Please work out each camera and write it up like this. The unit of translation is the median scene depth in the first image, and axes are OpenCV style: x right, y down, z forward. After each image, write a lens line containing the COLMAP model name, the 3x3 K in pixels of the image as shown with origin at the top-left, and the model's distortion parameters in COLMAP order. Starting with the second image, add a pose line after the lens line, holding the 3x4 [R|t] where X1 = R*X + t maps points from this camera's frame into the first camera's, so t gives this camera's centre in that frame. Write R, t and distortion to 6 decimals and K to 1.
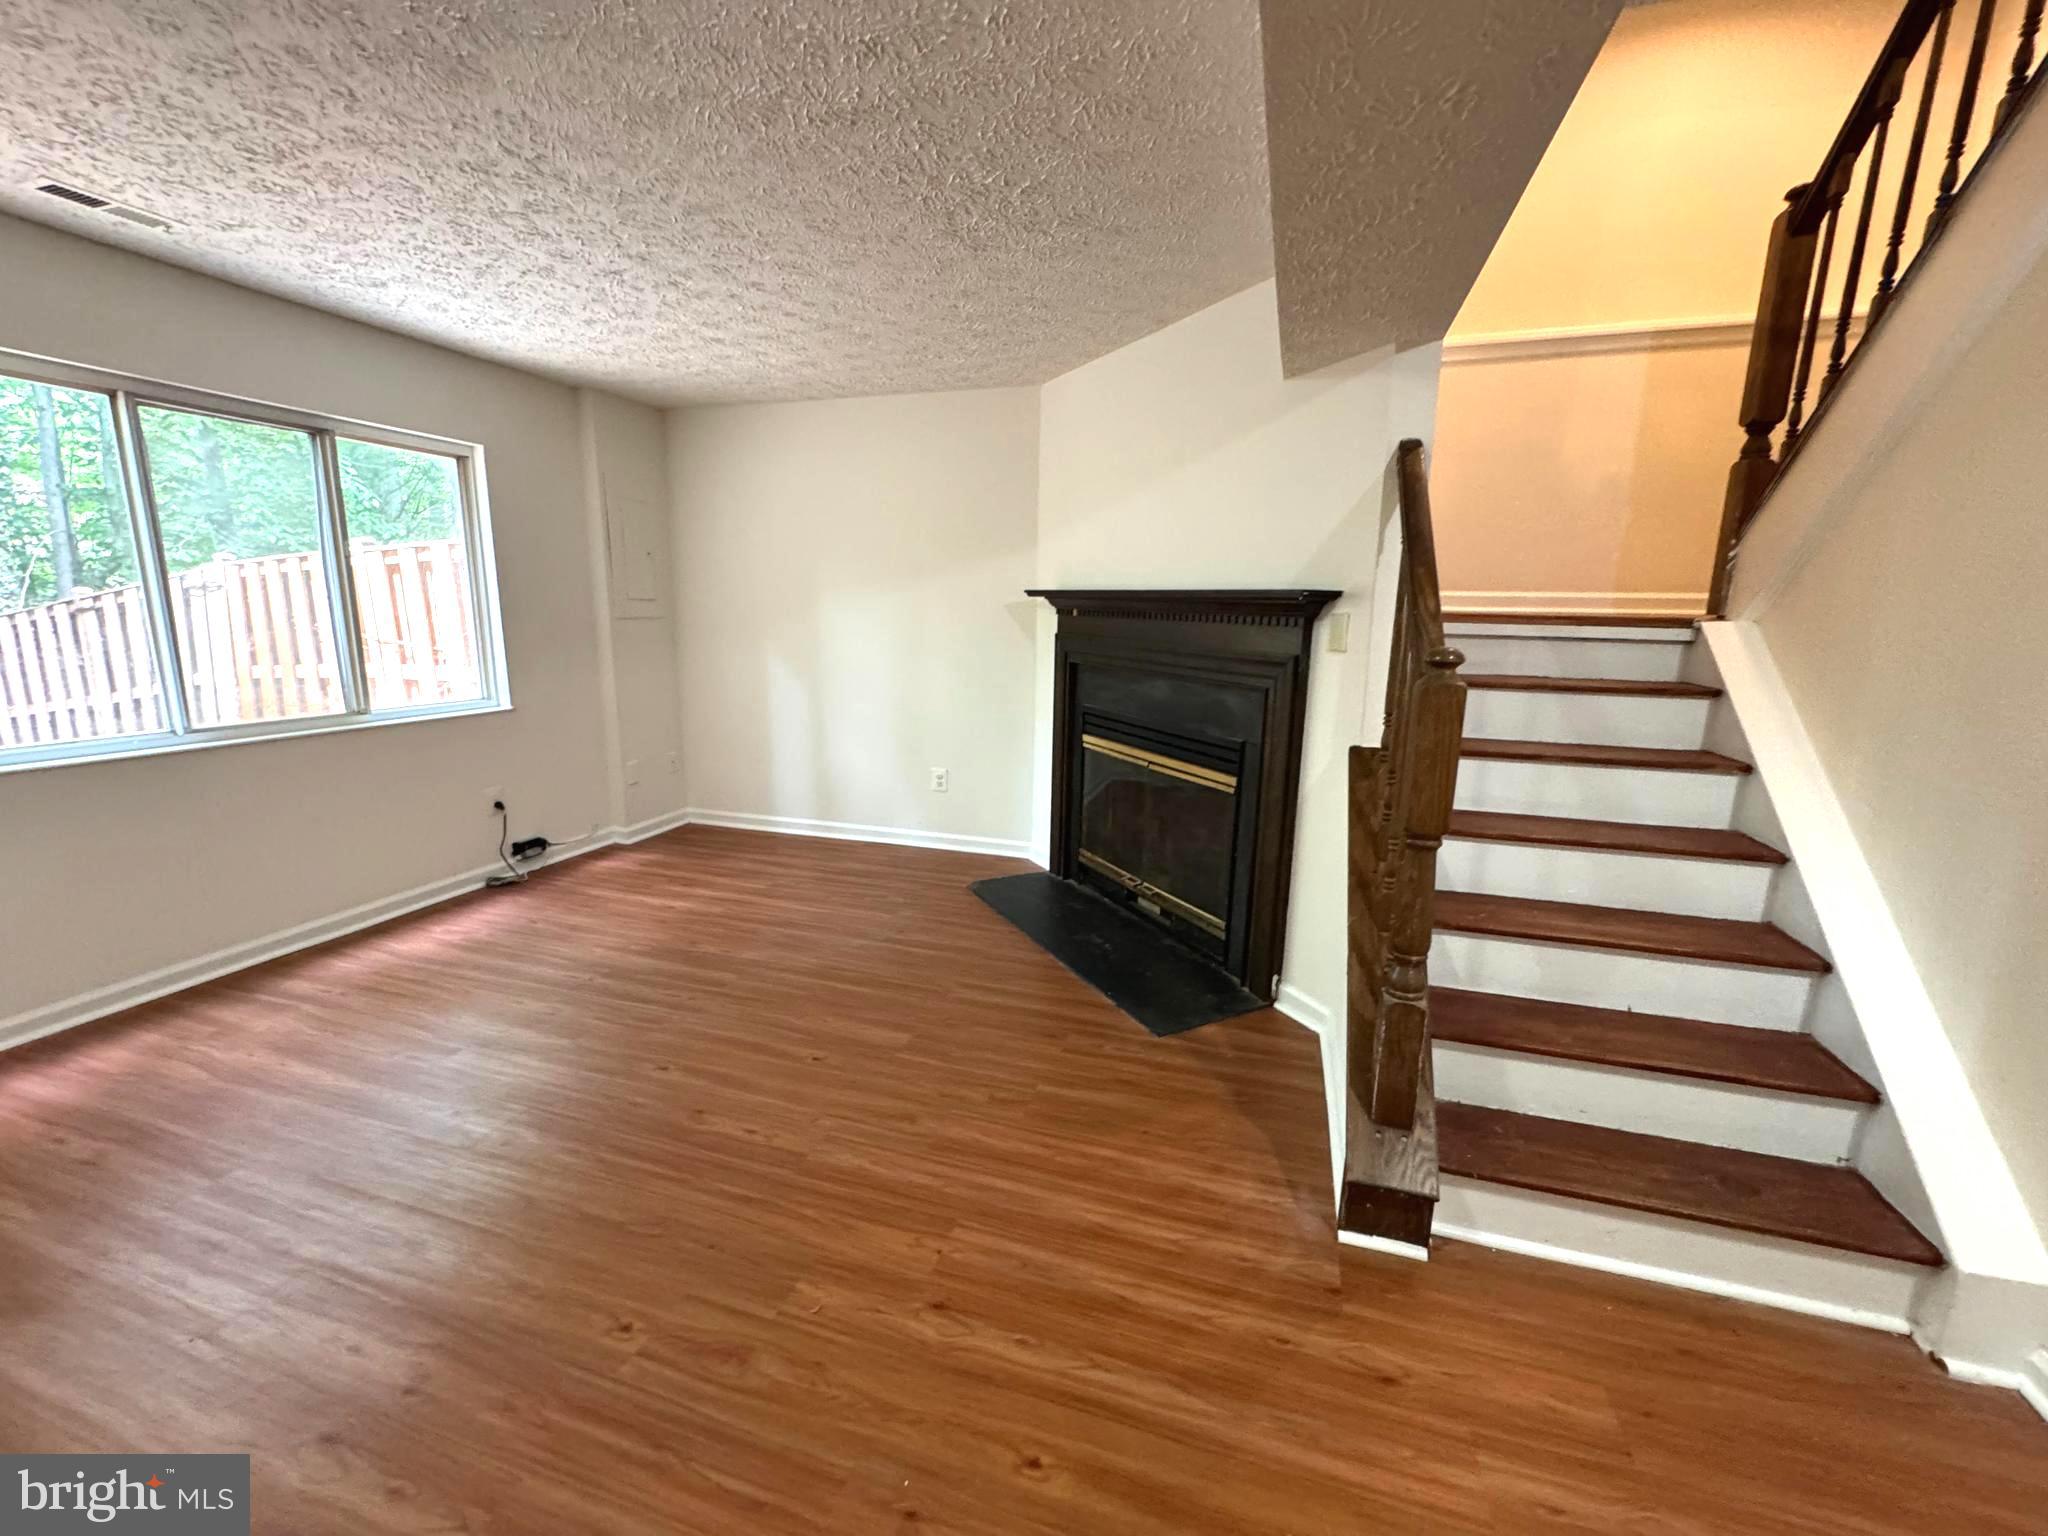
lens RADIAL K [[819.6, 0, 1024.2], [0, 819.6, 765.0], [0, 0, 1]] dist [-0.001898, 0.000598]
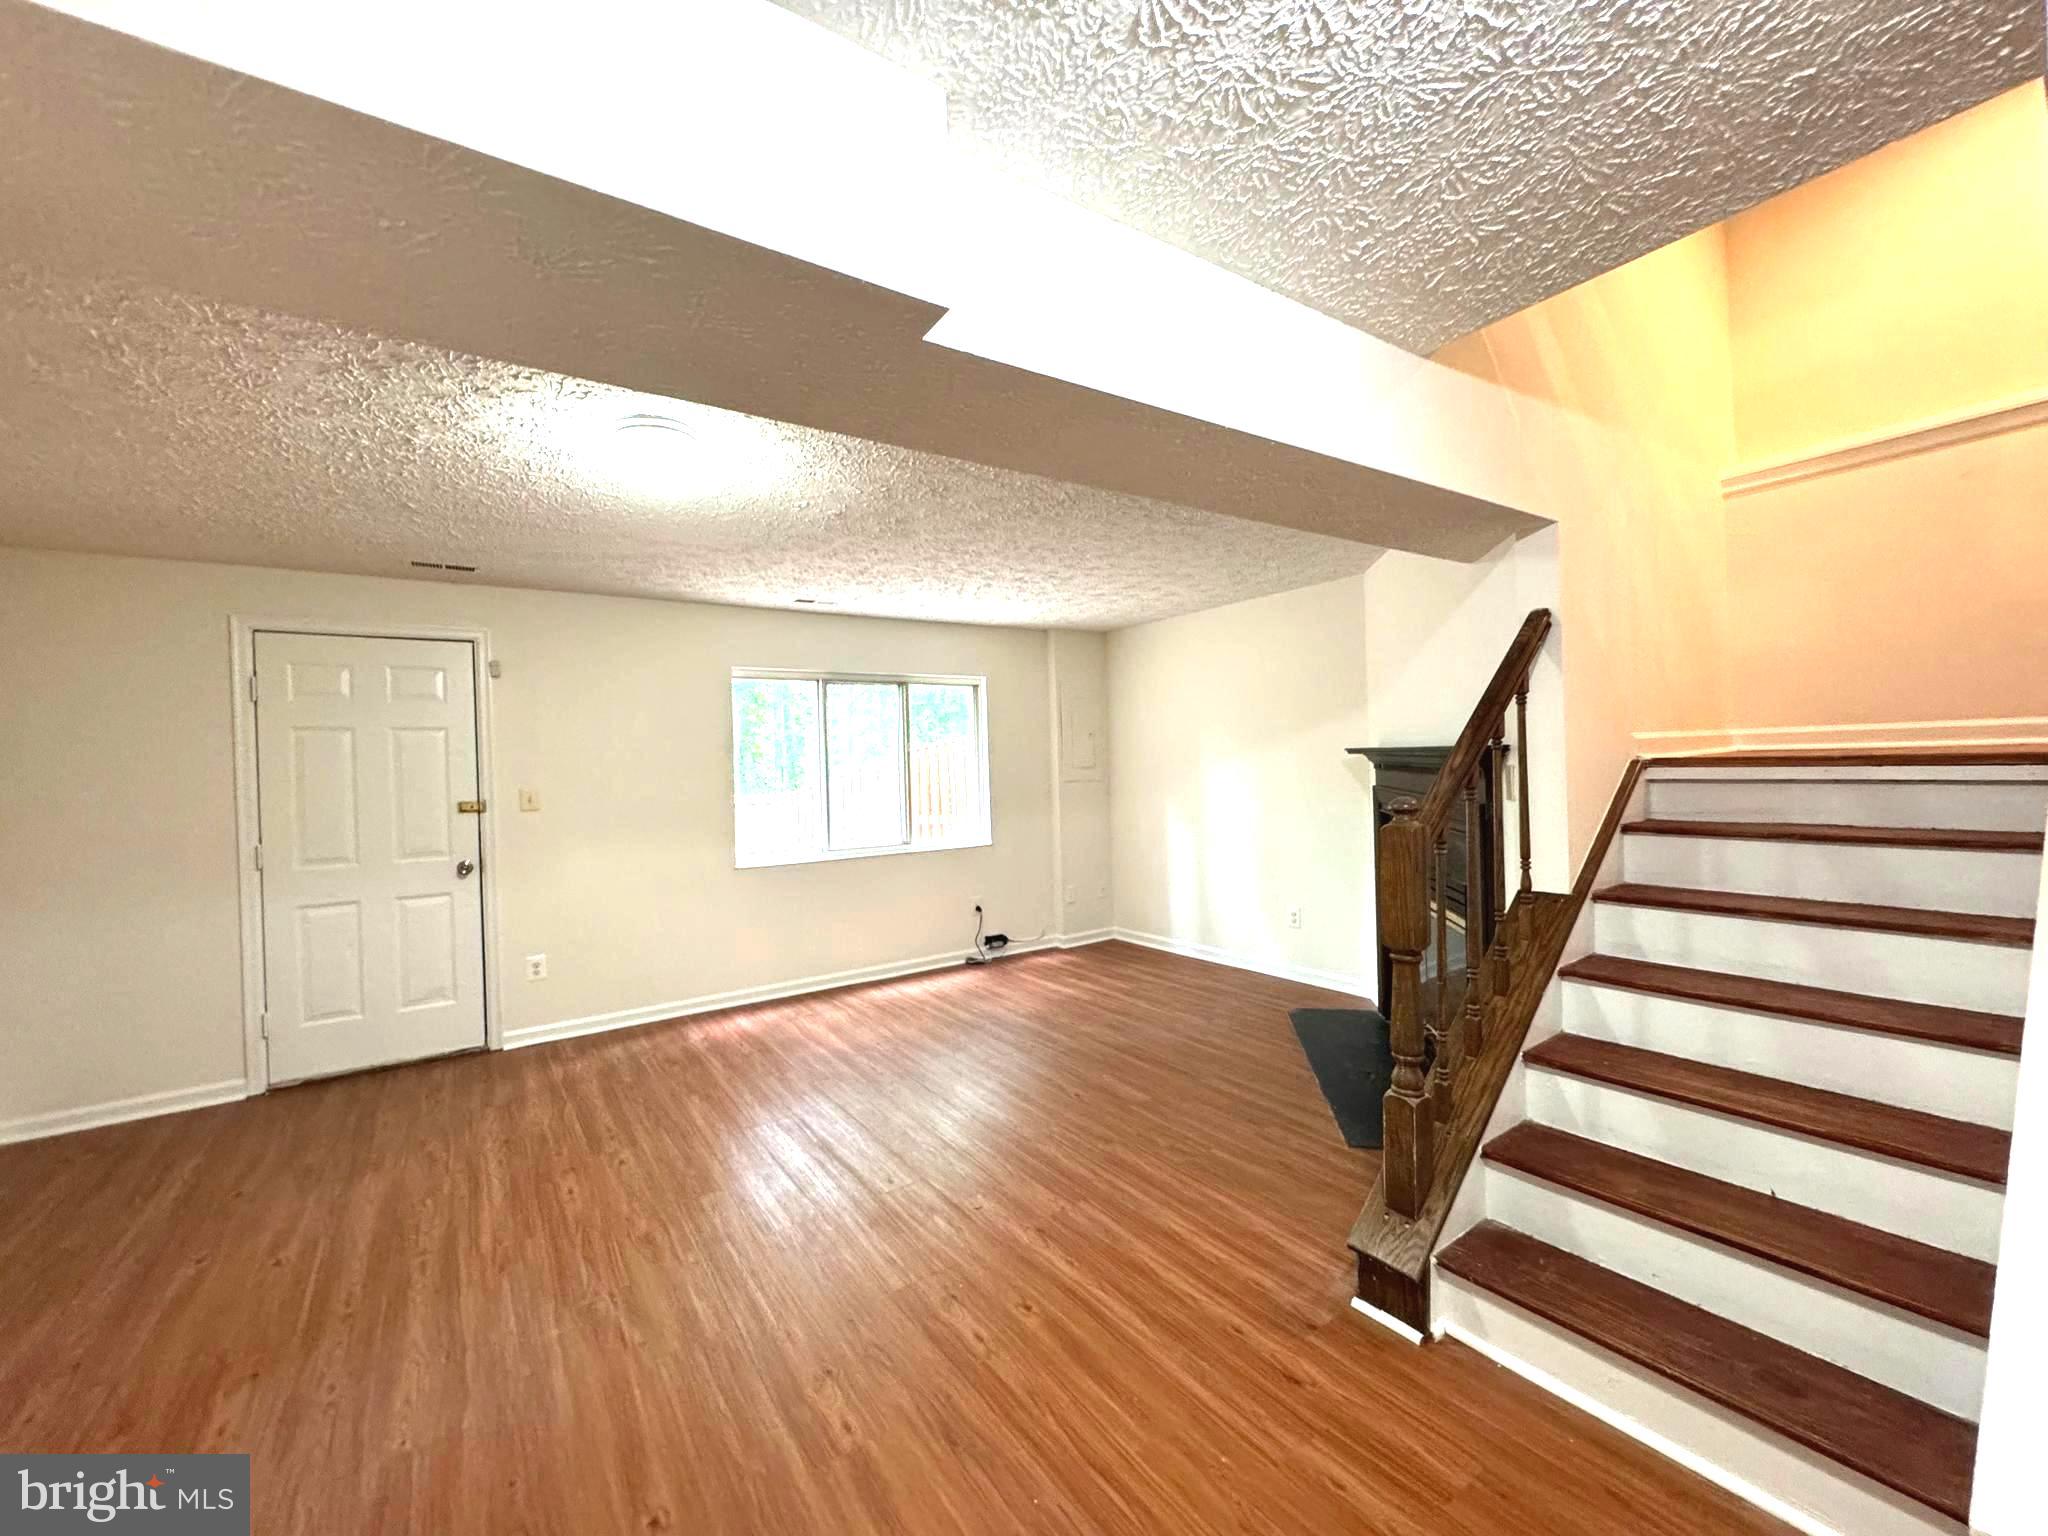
lens RADIAL K [[816.8, 0, 1024.4], [0, 816.8, 766.9], [0, 0, 1]] dist [-0.001872, -0.000233]
pose [[0.788547, -0.038277, -0.613782, 0.504242], [-0.073145, 0.985139, -0.155409, 0.028179], [0.610609, 0.167442, 0.774028, -0.205798]]
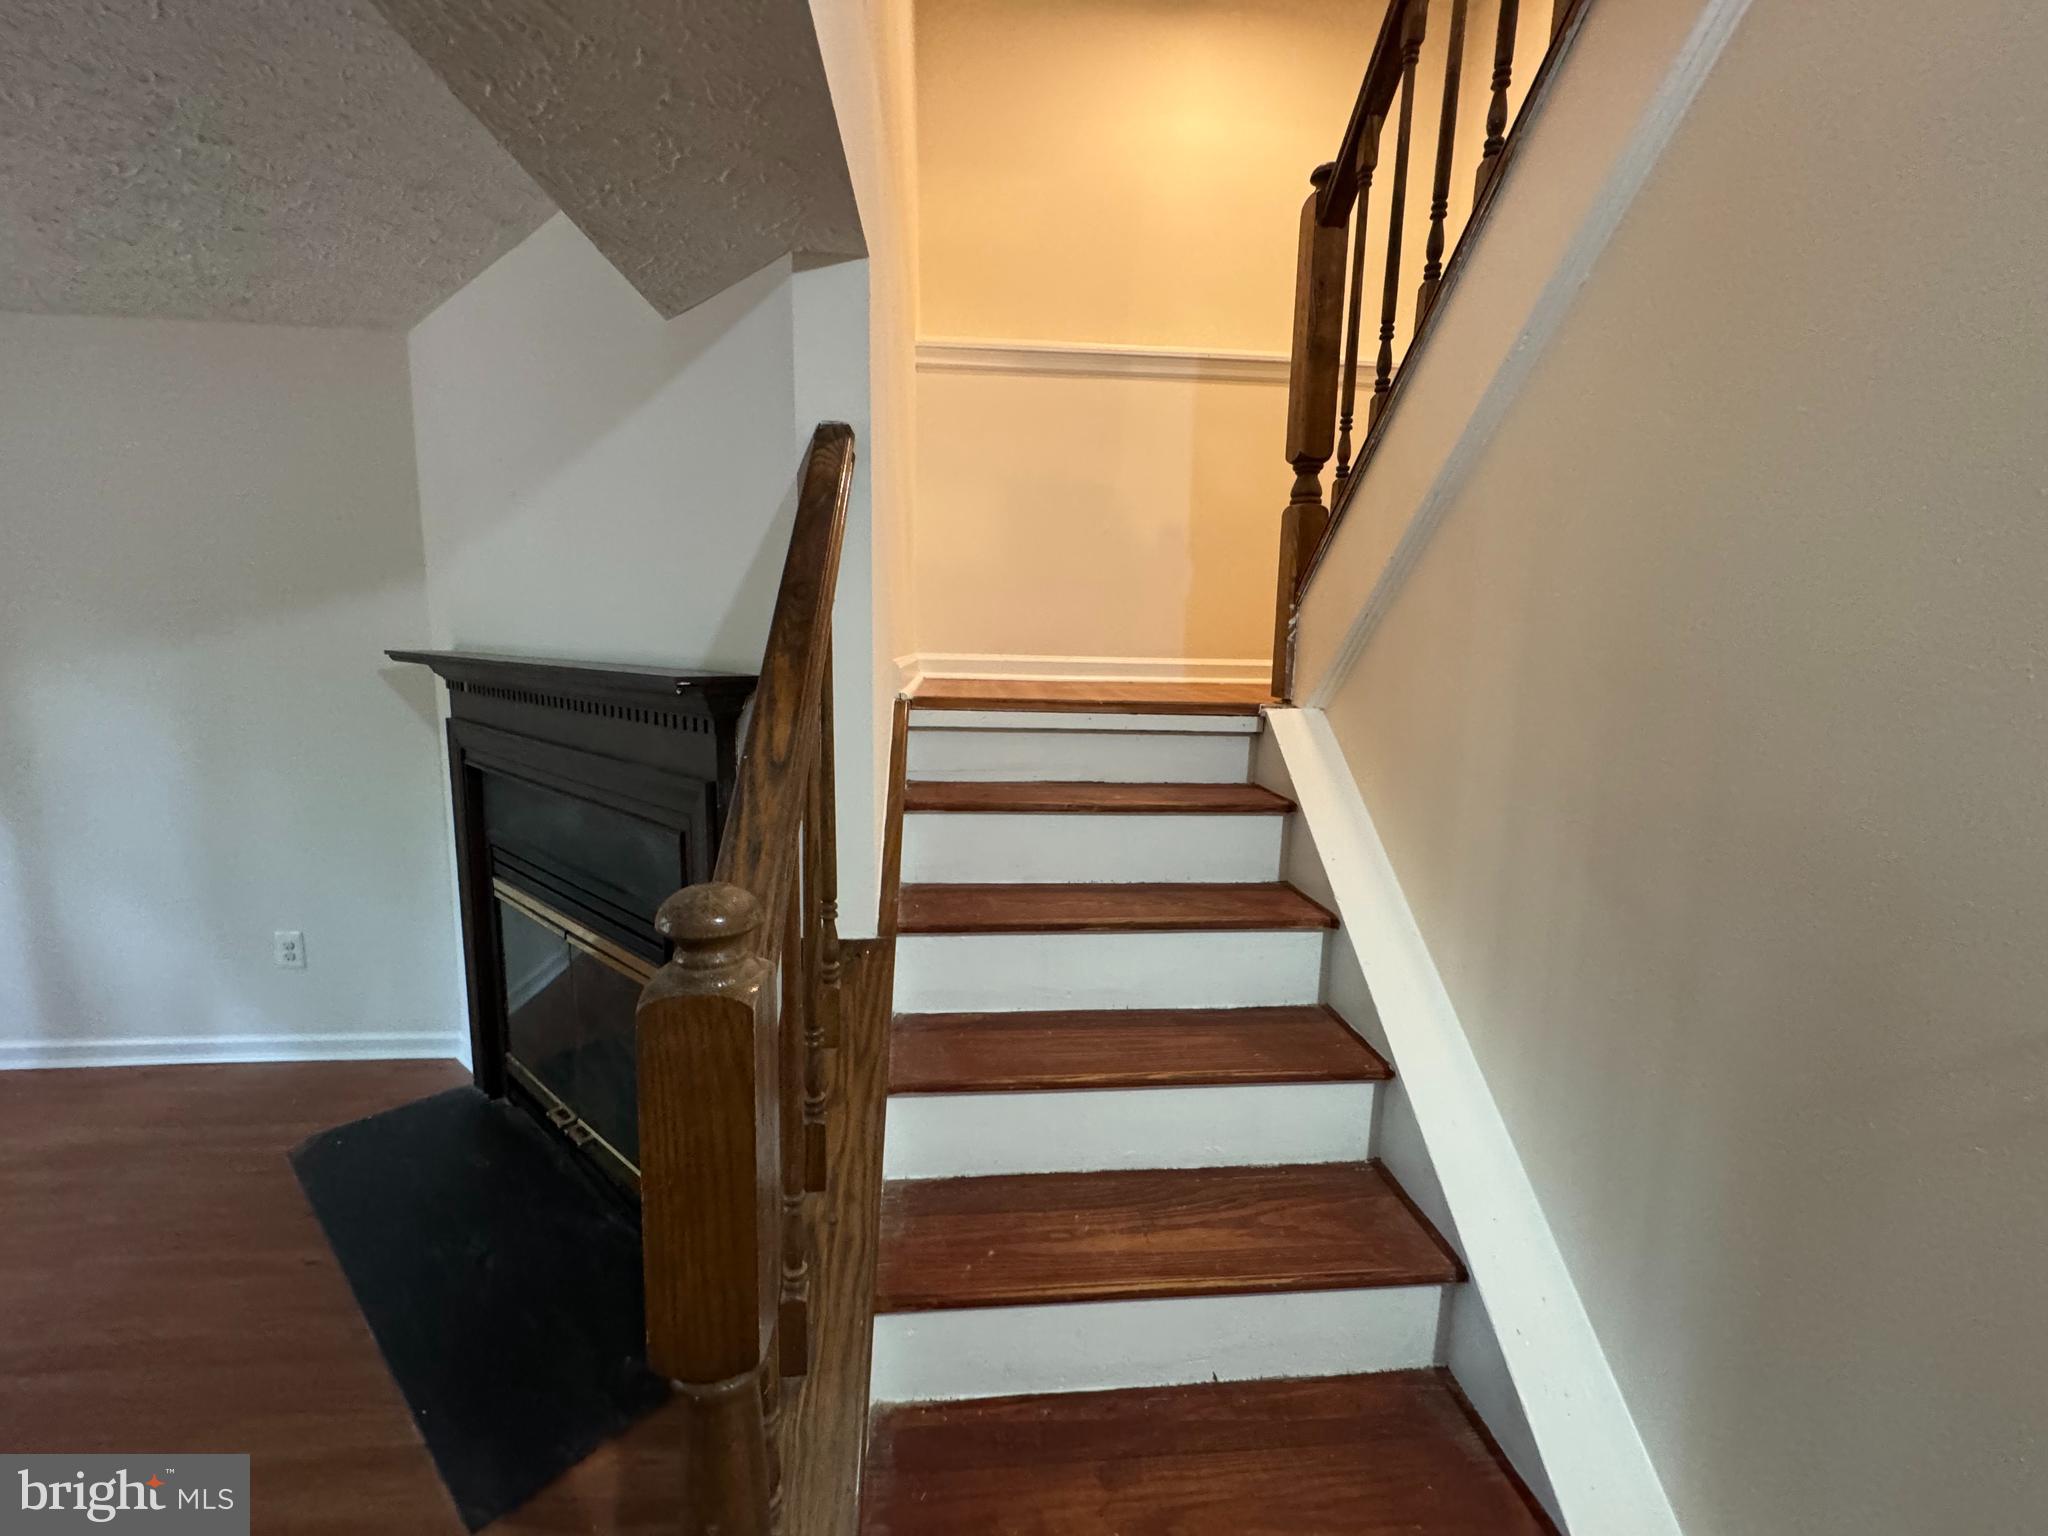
lens RADIAL K [[816.8, 0, 1024.4], [0, 816.8, 766.9], [0, 0, 1]] dist [-0.001872, -0.000233]
pose [[0.924463, -0.052782, 0.377601, 0.310919], [0.068118, 0.997302, -0.027366, -0.110493], [-0.375137, 0.051020, 0.925564, 0.362691]]
